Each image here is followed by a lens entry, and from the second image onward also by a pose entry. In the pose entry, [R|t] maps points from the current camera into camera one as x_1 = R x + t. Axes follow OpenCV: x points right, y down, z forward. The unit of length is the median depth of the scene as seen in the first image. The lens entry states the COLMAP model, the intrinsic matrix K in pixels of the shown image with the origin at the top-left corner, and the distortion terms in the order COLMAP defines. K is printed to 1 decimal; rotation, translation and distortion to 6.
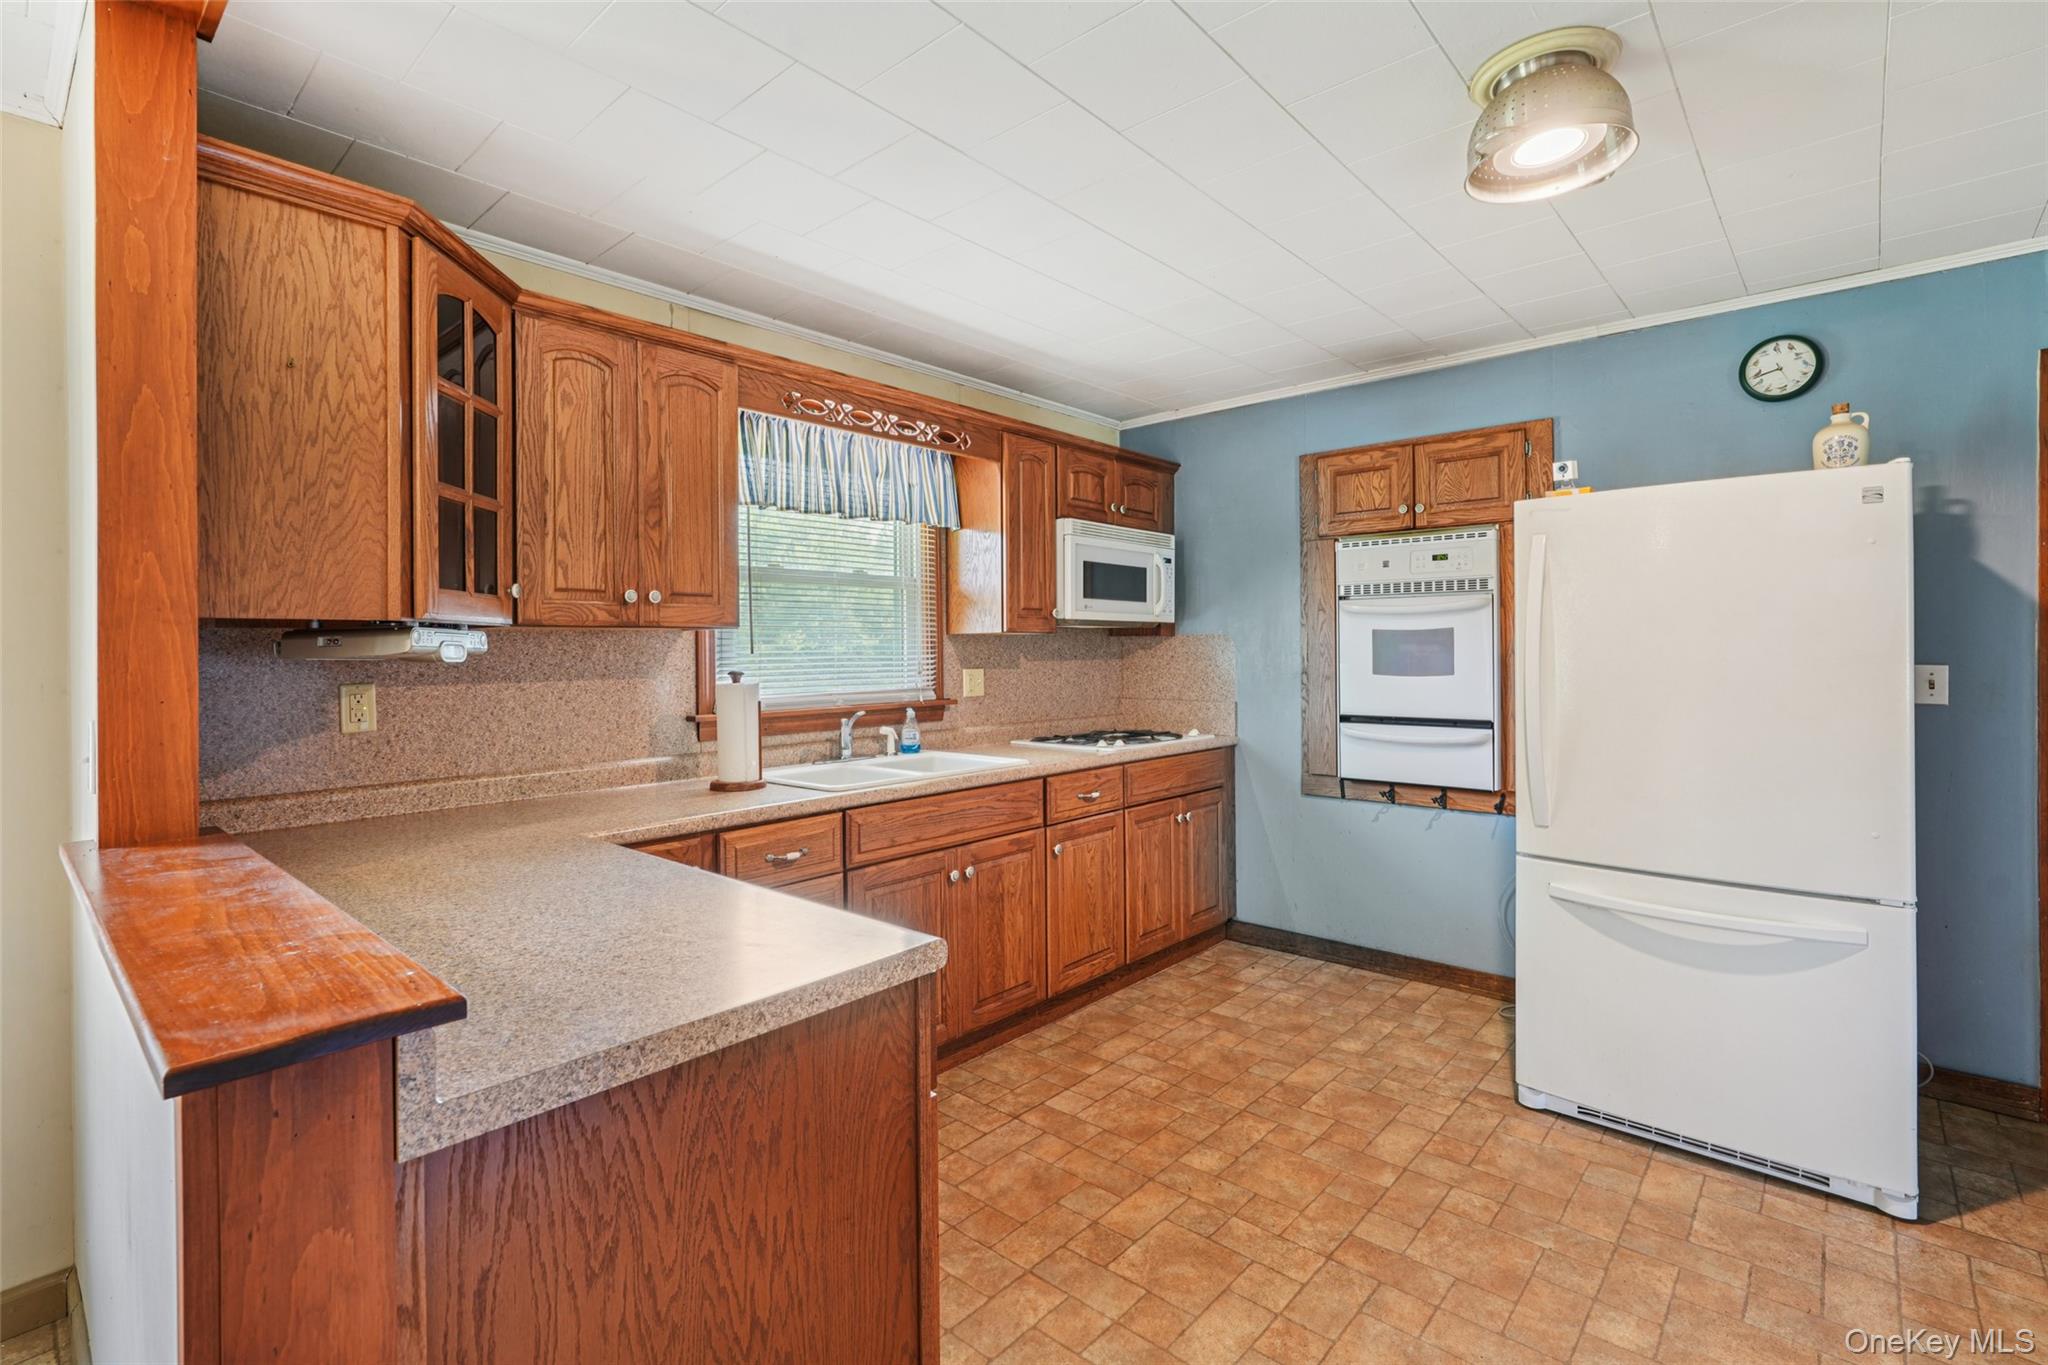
lens RADIAL K [[941.2, 0, 1030.0], [0, 941.2, 645.7], [0, 0, 1]] dist [-0.004096, 0.007771]
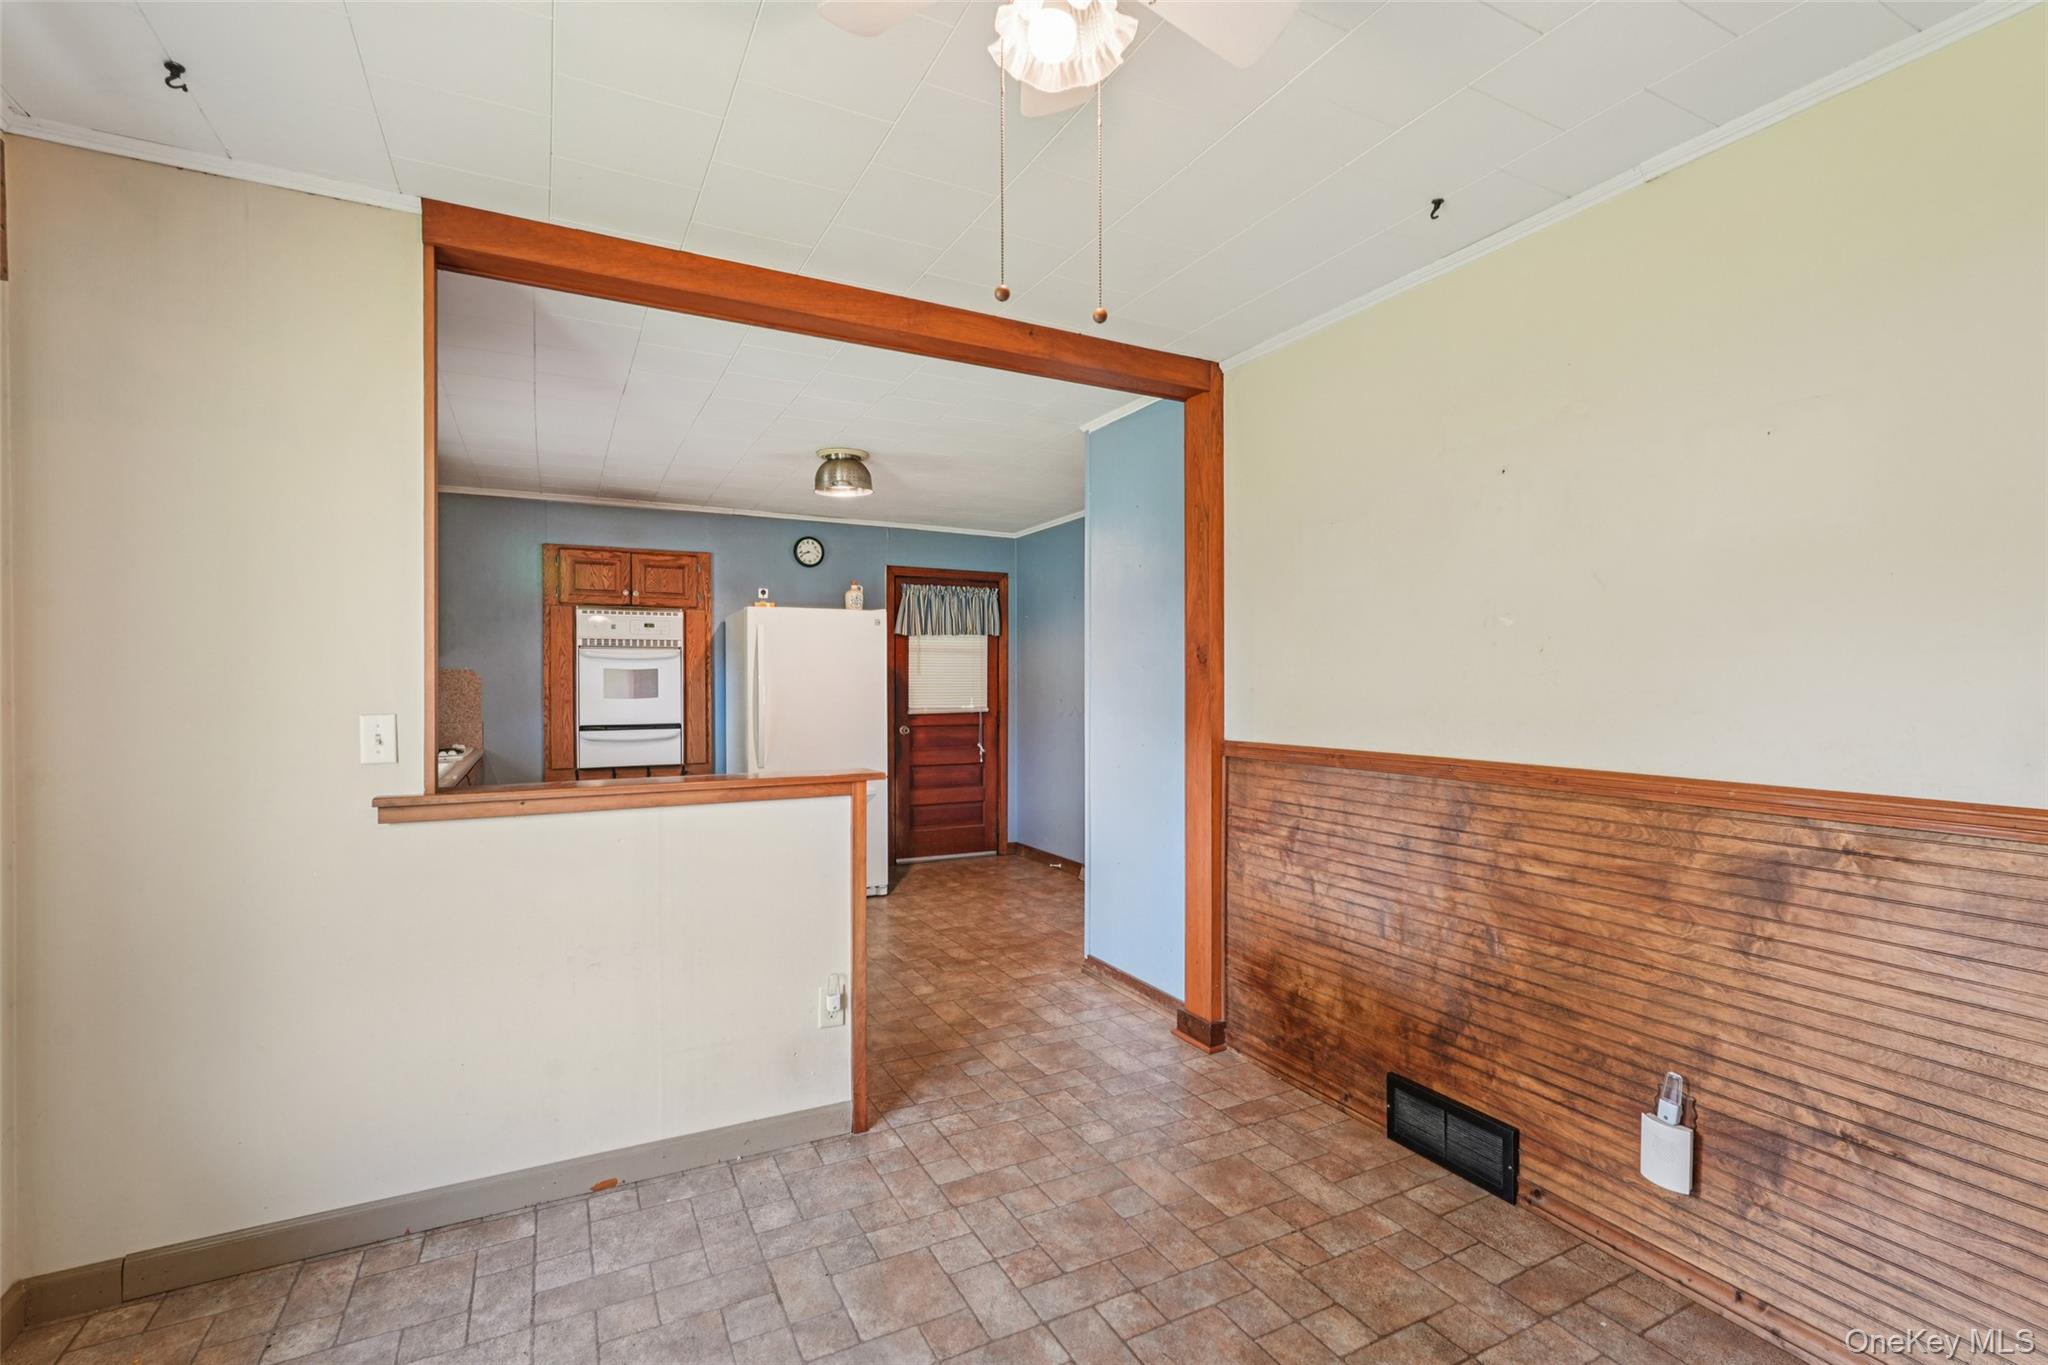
lens RADIAL K [[931.9, 0, 1029.7], [0, 931.9, 660.4], [0, 0, 1]] dist [-0.008175, 0.009643]
pose [[0.356624, 0.030864, 0.933738, -0.906329], [-0.003234, 0.999489, -0.031802, 0.017428], [-0.934243, 0.008322, 0.356541, -0.207889]]
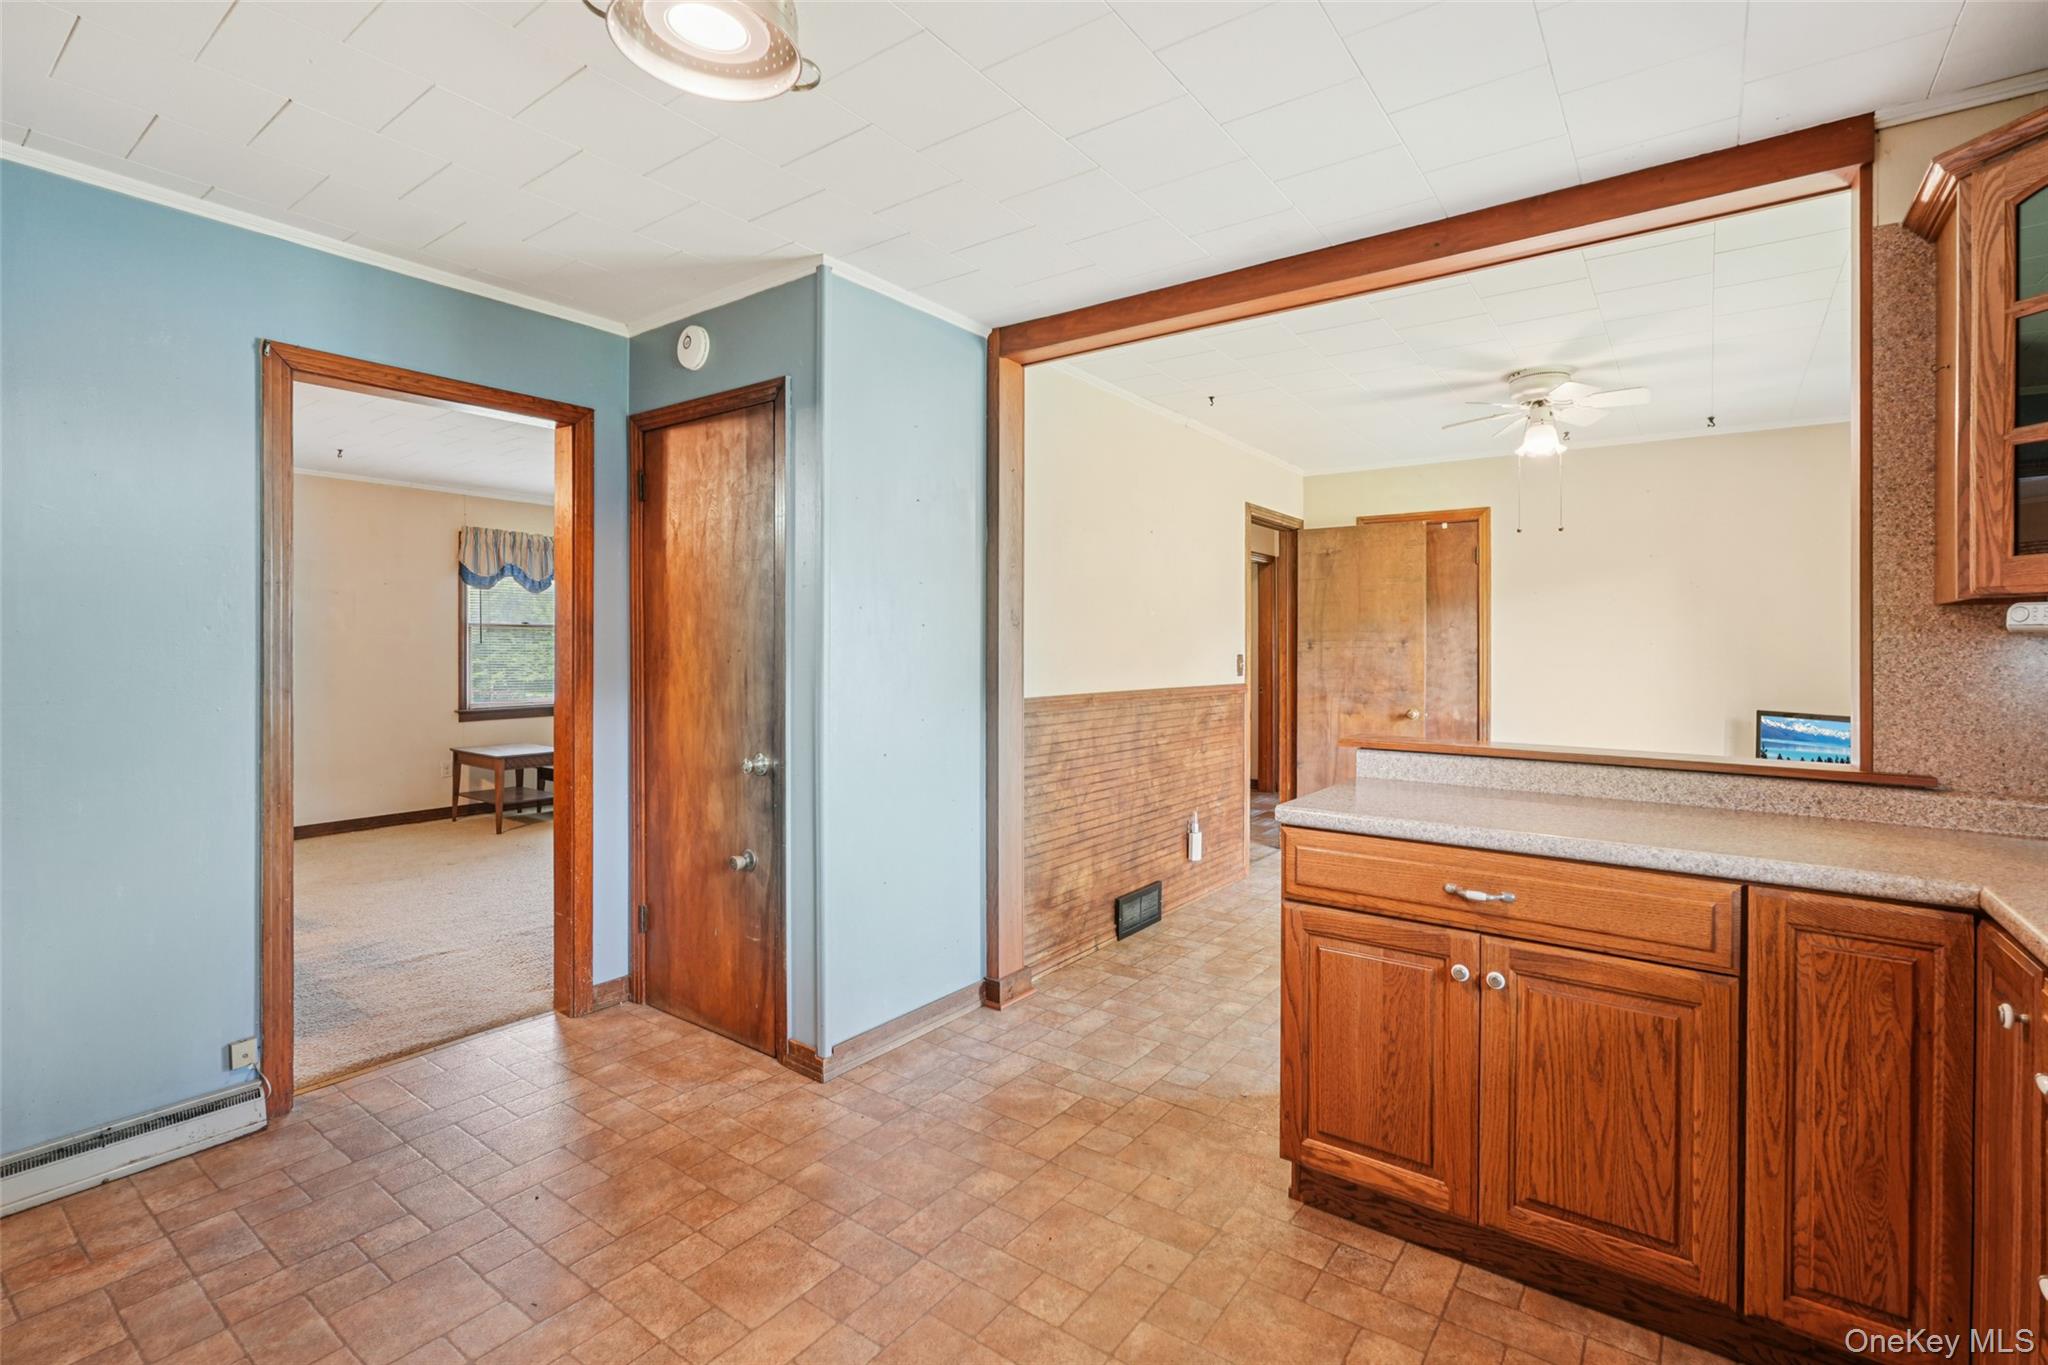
lens RADIAL K [[941.2, 0, 1030.0], [0, 941.2, 645.7], [0, 0, 1]] dist [-0.004096, 0.007771]
pose [[-0.995474, 0.001767, -0.095017, 0.196123], [0.001714, 0.999998, 0.000640, 0.010155], [0.095018, 0.000475, -0.995475, 1.018883]]
